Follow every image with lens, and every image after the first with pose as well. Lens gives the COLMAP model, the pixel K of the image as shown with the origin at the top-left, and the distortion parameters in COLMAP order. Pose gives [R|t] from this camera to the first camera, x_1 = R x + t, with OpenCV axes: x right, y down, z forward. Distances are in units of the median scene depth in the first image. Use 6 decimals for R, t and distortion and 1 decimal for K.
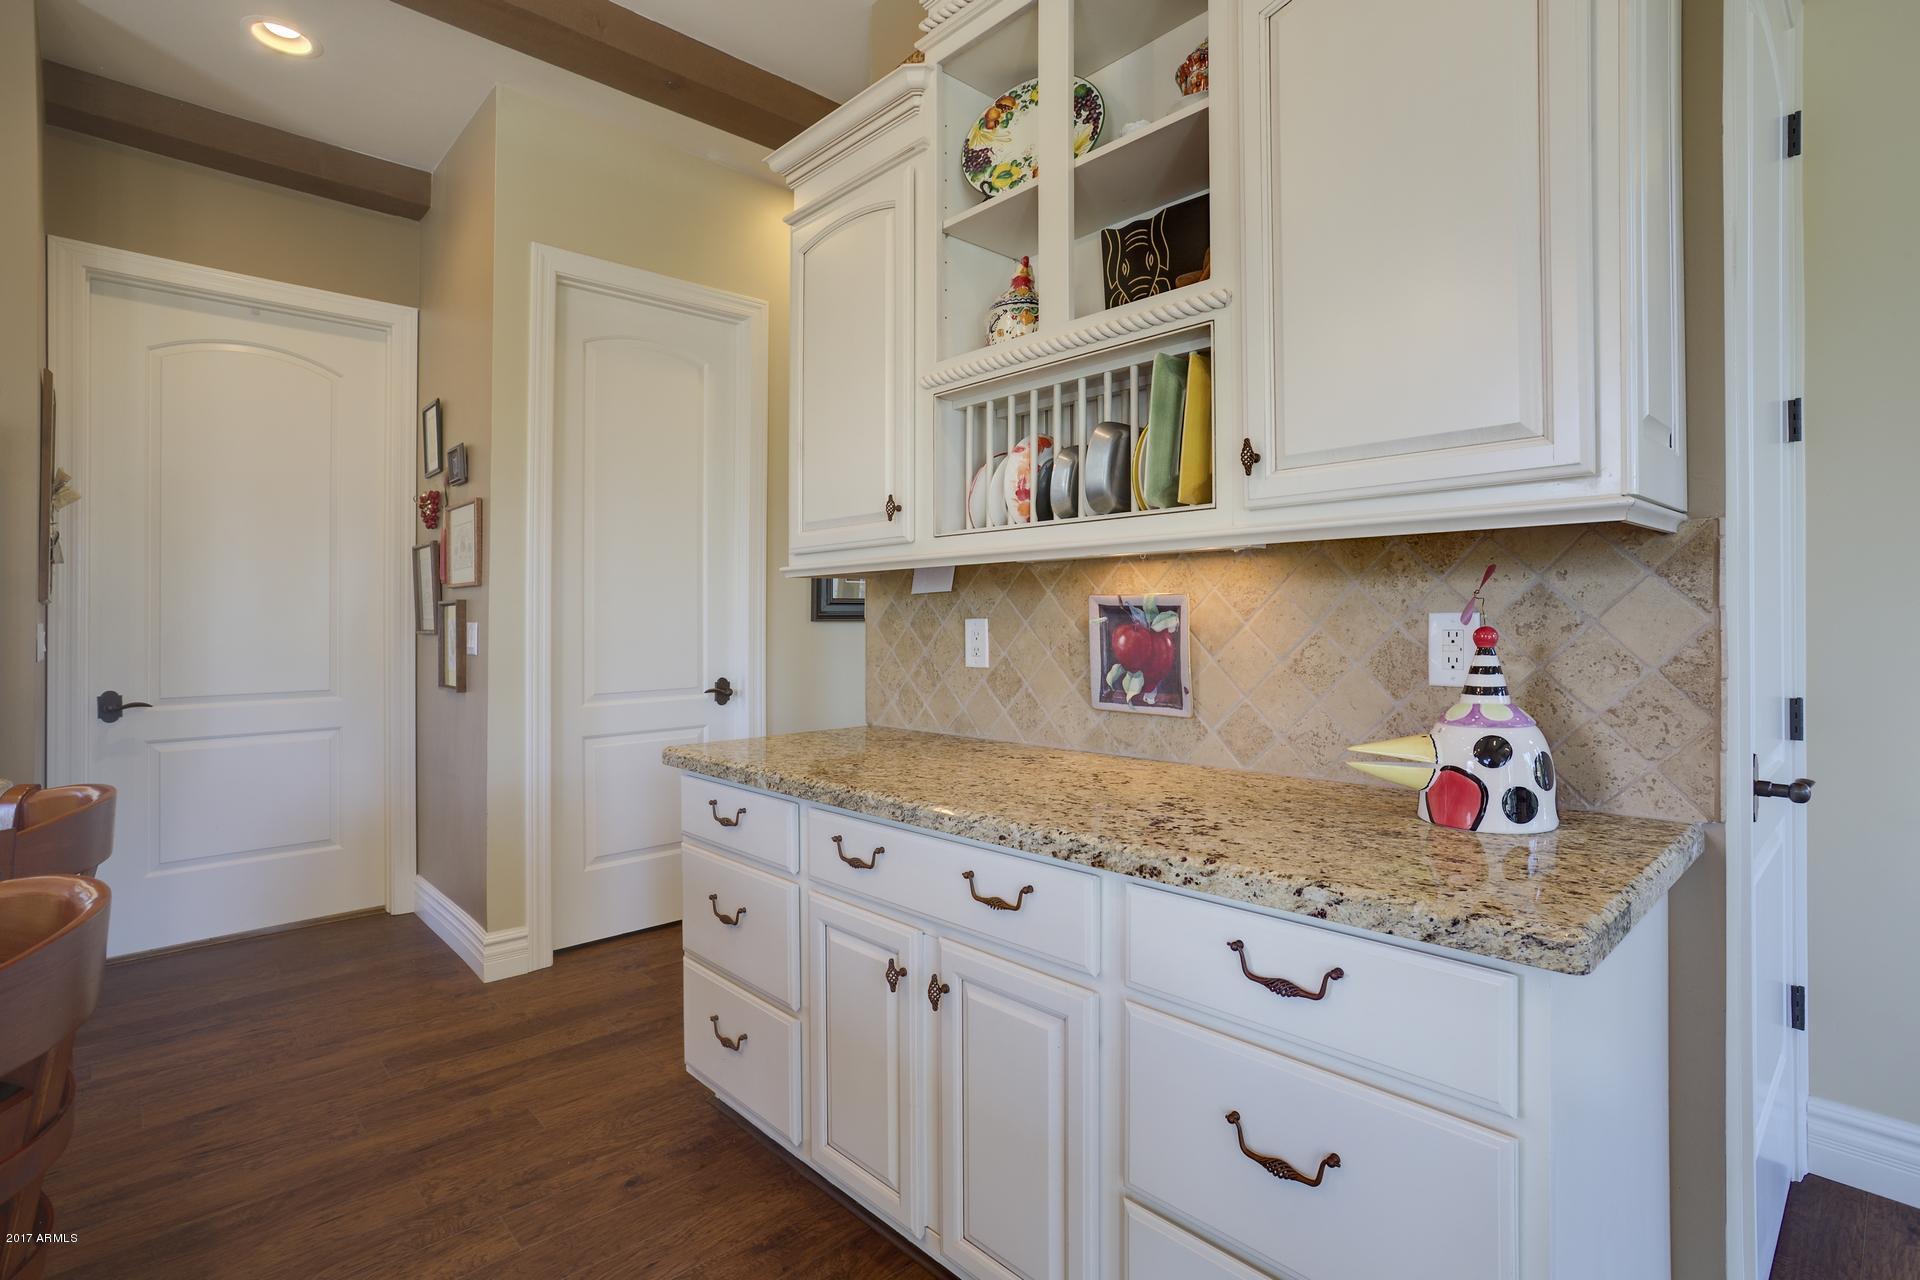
lens RADIAL K [[922.3, 0, 893.8], [0, 922.3, 612.9], [0, 0, 1]] dist [-0.047320, 0.008432]
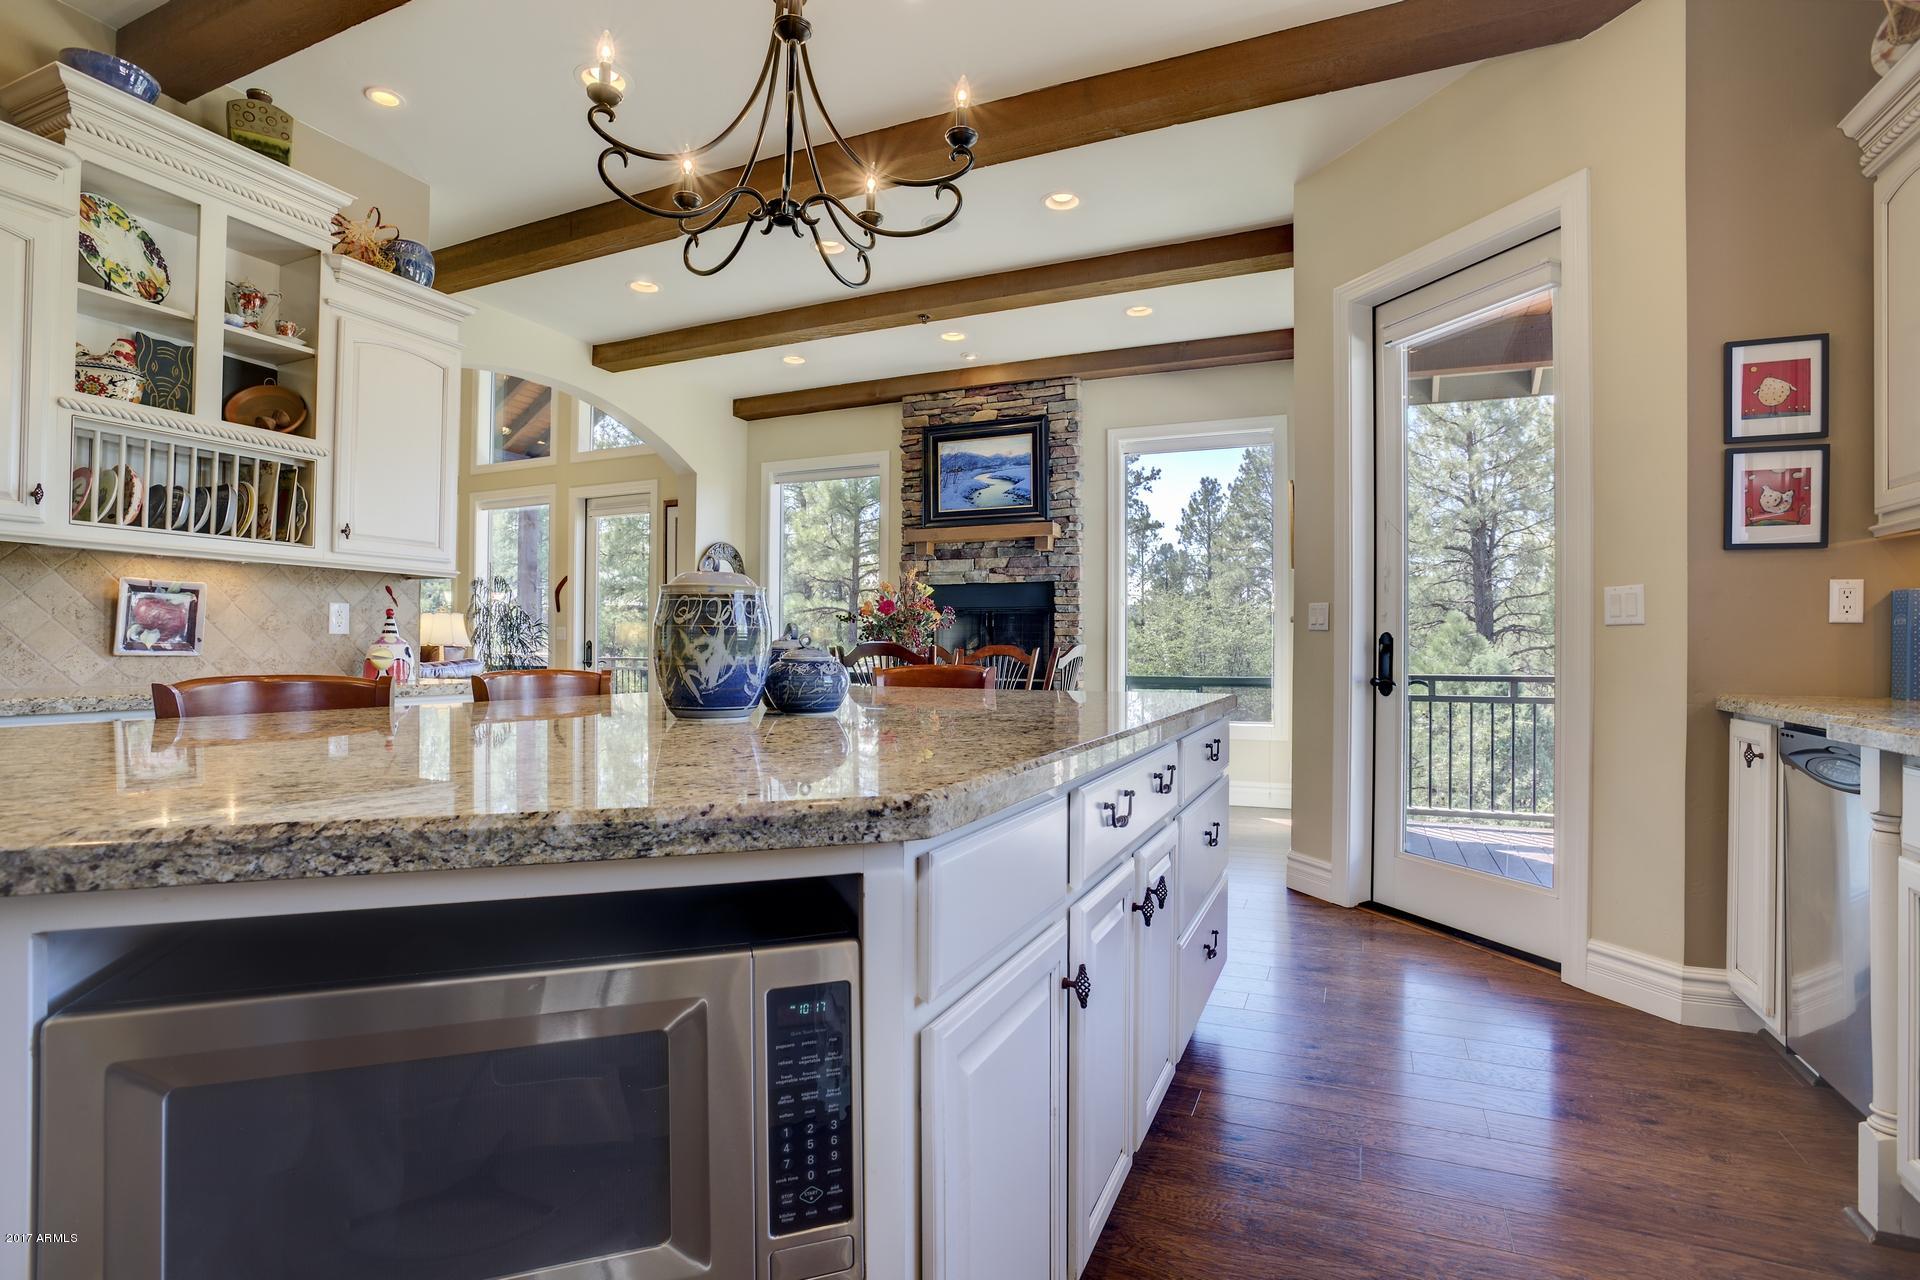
lens RADIAL K [[922.3, 0, 959.4], [0, 922.3, 638.2], [0, 0, 1]] dist [-0.047320, 0.008432]
pose [[-0.364051, 0.014471, 0.931266, -1.820456], [-0.020254, 0.999520, -0.023449, 0.096420], [-0.931159, -0.027399, -0.363584, 0.305106]]
